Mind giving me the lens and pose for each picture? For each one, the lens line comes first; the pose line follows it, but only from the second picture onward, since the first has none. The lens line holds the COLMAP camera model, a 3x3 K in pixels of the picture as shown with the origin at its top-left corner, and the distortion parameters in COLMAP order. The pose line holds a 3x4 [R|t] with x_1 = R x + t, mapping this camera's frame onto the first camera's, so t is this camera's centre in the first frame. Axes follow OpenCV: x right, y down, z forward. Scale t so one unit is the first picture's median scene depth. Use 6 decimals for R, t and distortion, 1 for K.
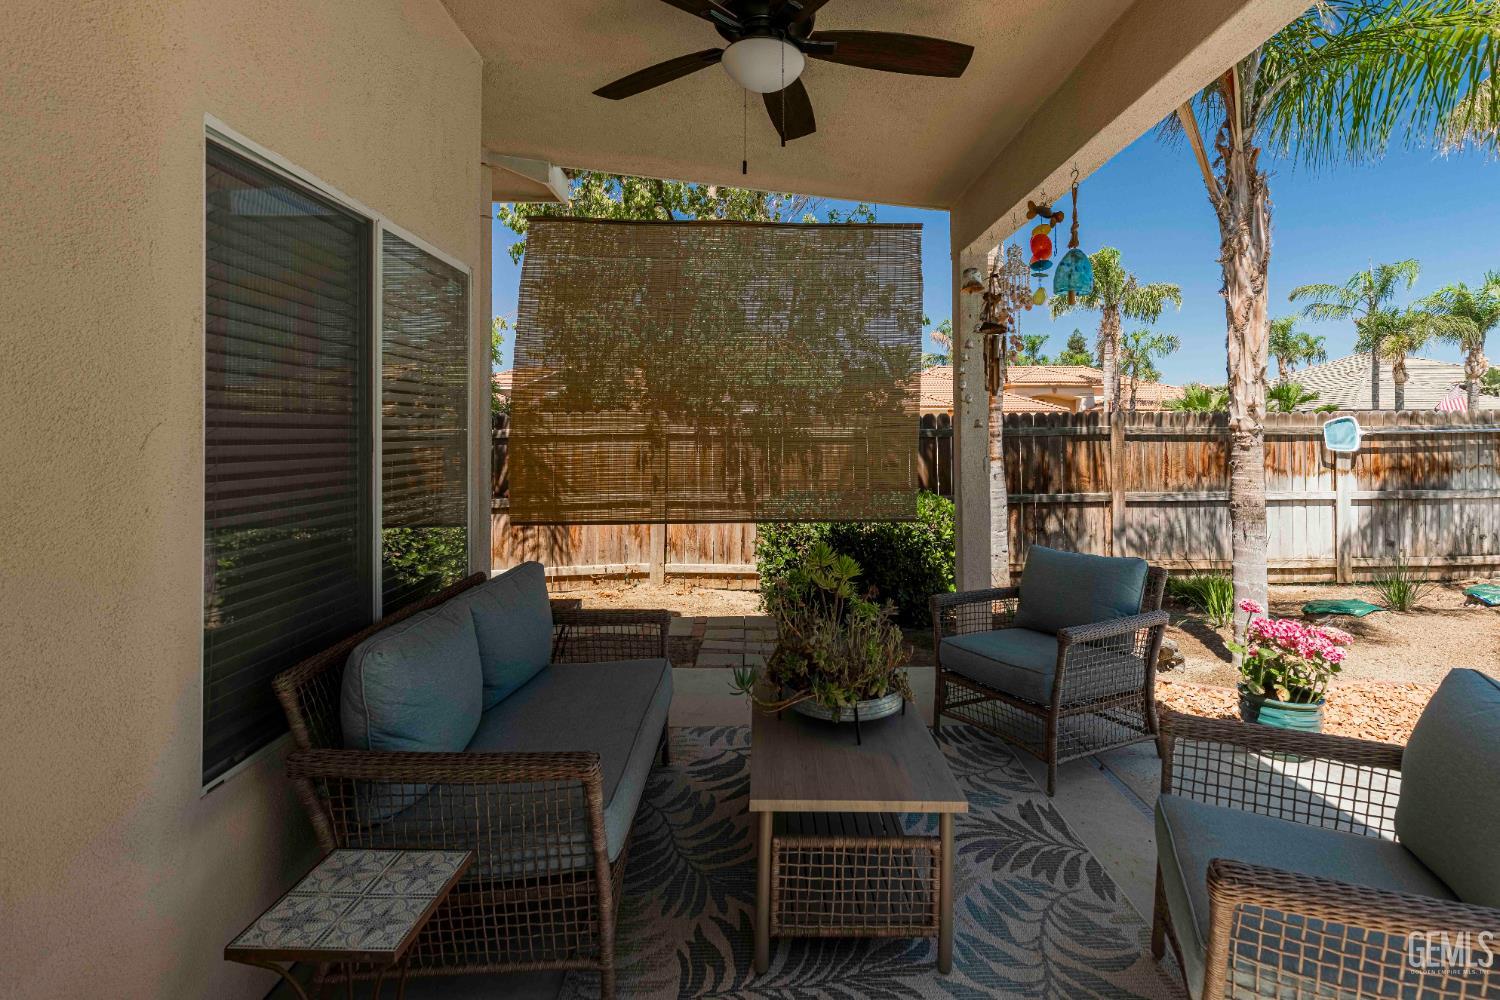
lens RADIAL K [[704.2, 0, 751.8], [0, 704.2, 430.4], [0, 0, 1]] dist [0.000322, -0.000088]
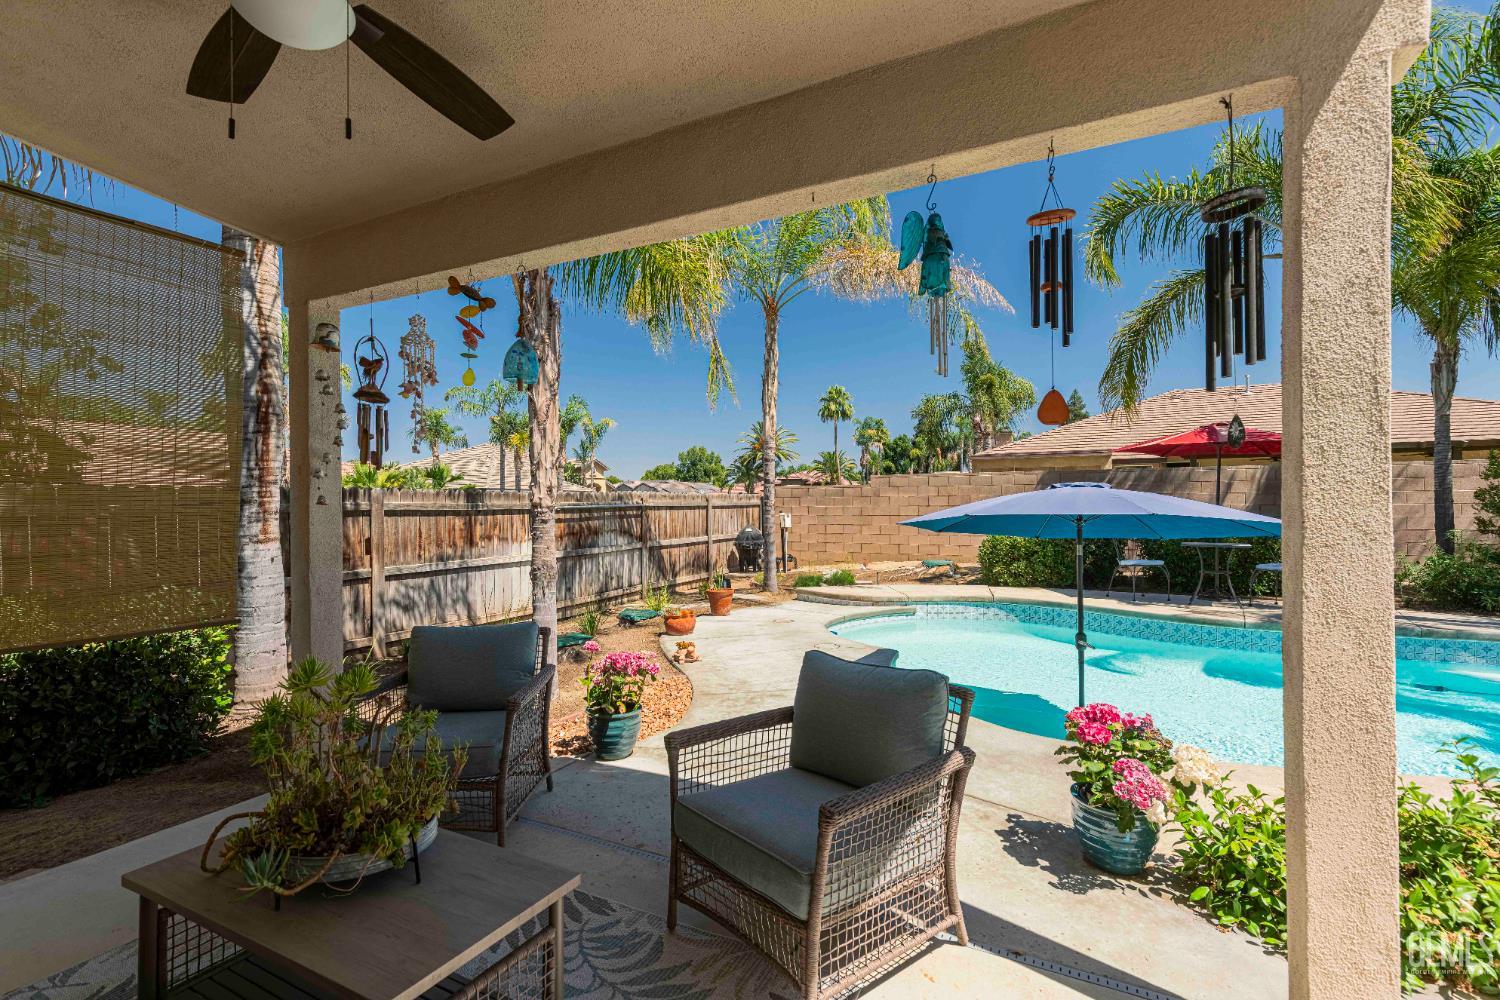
lens RADIAL K [[692.7, 0, 737.9], [0, 692.7, 505.9], [0, 0, 1]] dist [0.001303, -0.000099]
pose [[0.485358, -0.001945, 0.874314, -0.127446], [0.000914, 0.999998, 0.001717, -0.002585], [-0.874315, -0.000034, 0.485359, 0.085217]]
